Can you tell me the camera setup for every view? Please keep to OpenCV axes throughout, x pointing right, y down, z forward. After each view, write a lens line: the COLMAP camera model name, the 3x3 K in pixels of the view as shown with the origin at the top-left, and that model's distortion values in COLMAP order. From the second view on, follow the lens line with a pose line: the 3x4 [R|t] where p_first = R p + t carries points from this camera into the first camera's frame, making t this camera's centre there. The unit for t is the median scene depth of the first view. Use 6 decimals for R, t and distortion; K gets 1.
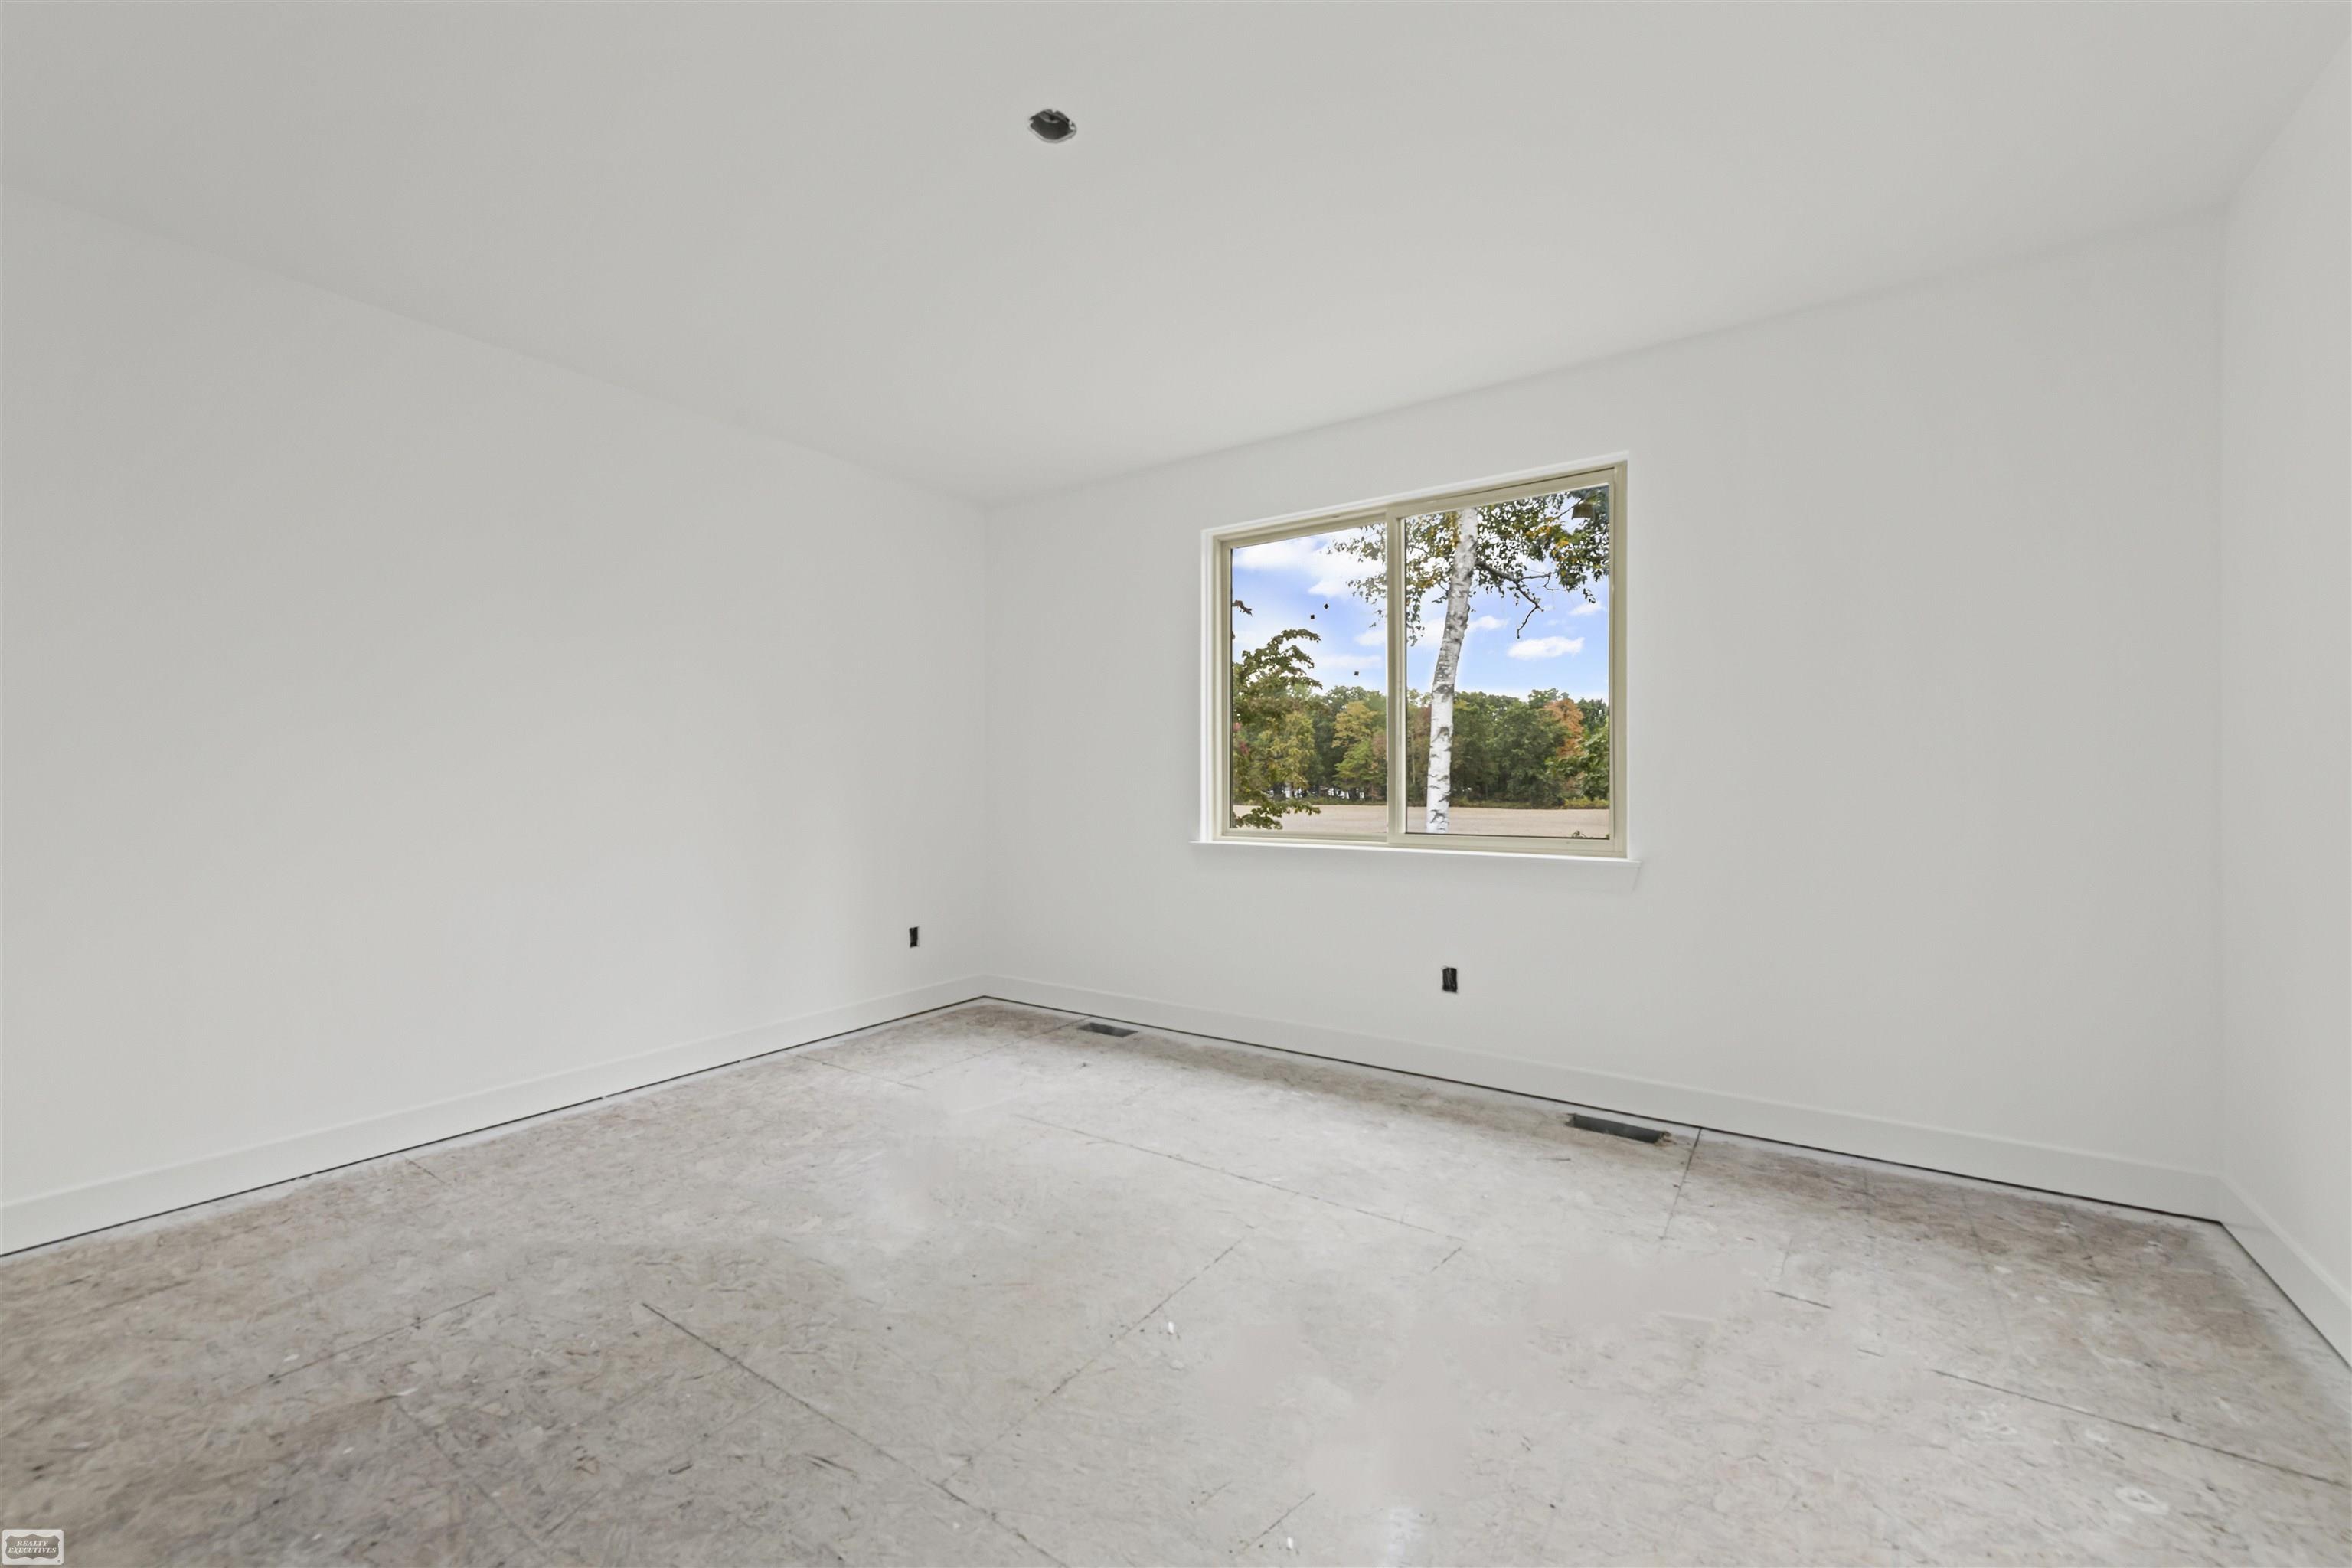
lens RADIAL K [[963.9, 0, 1173.0], [0, 963.9, 789.0], [0, 0, 1]] dist [0.013796, -0.001089]
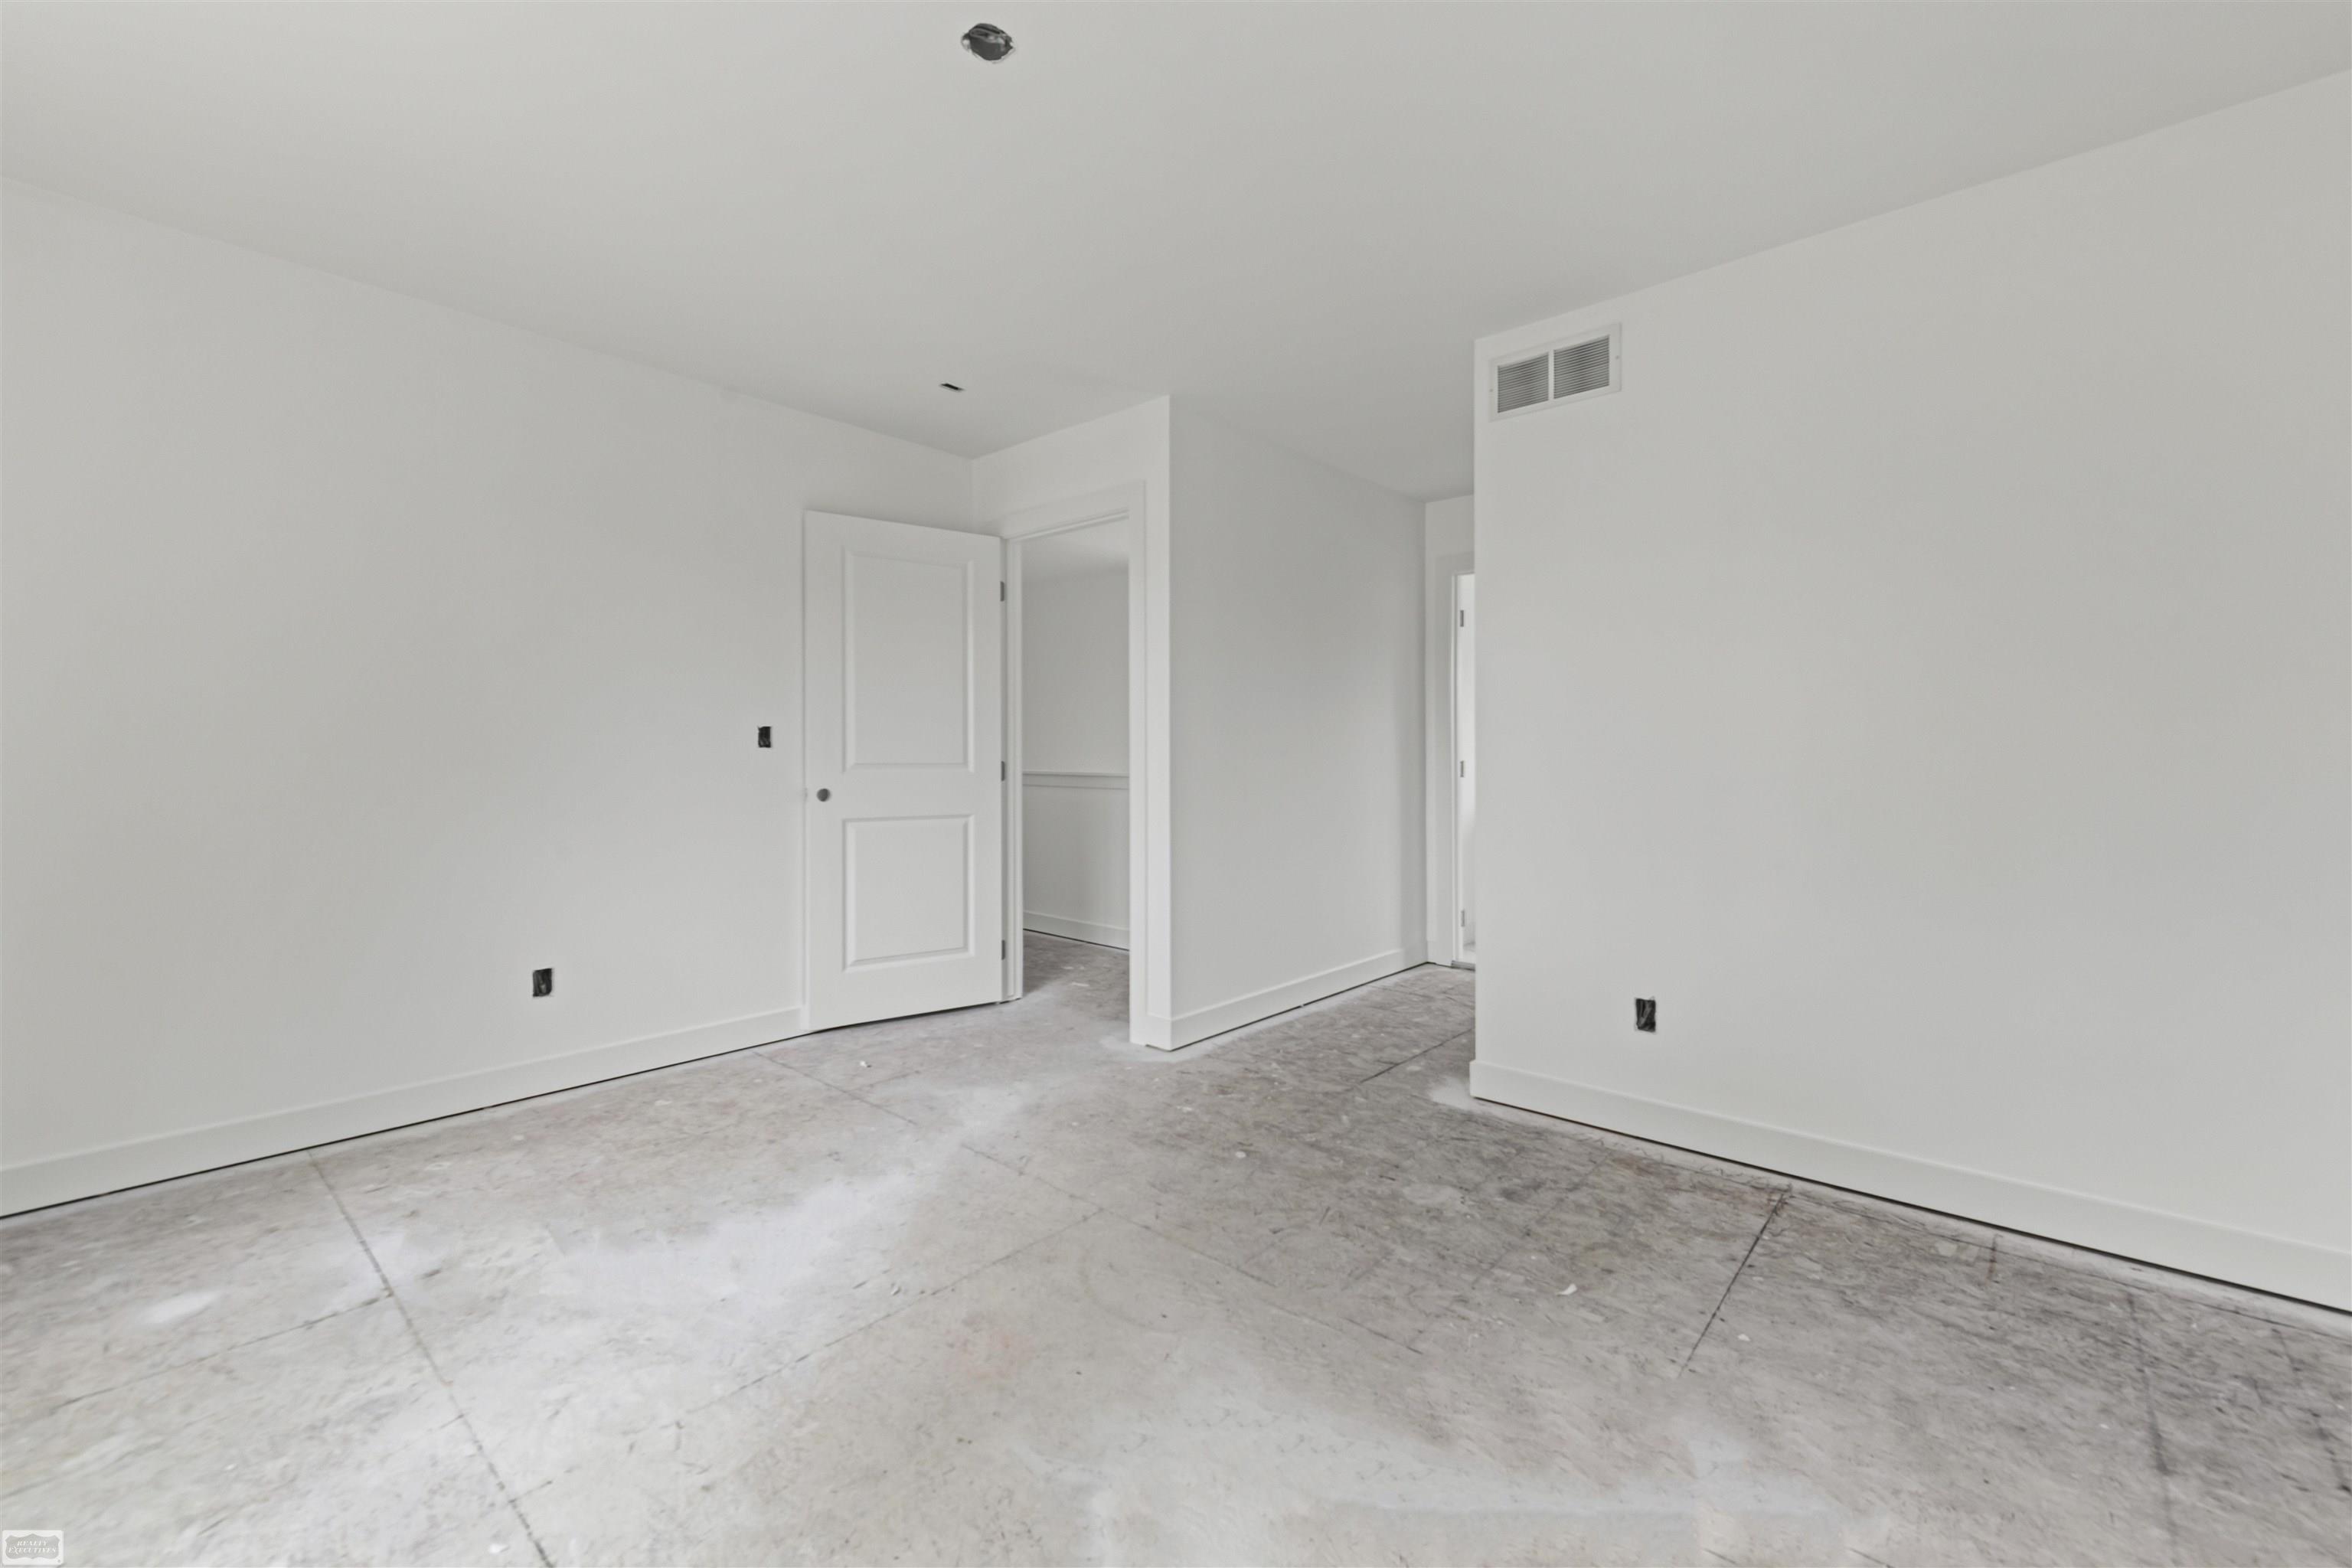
lens RADIAL K [[963.9, 0, 1170.1], [0, 963.9, 773.5], [0, 0, 1]] dist [0.013796, -0.001089]
pose [[-0.992049, -0.001629, 0.125842, -0.421673], [0.001215, 0.999746, 0.022518, -0.021060], [-0.125846, 0.022492, -0.991795, 1.962287]]
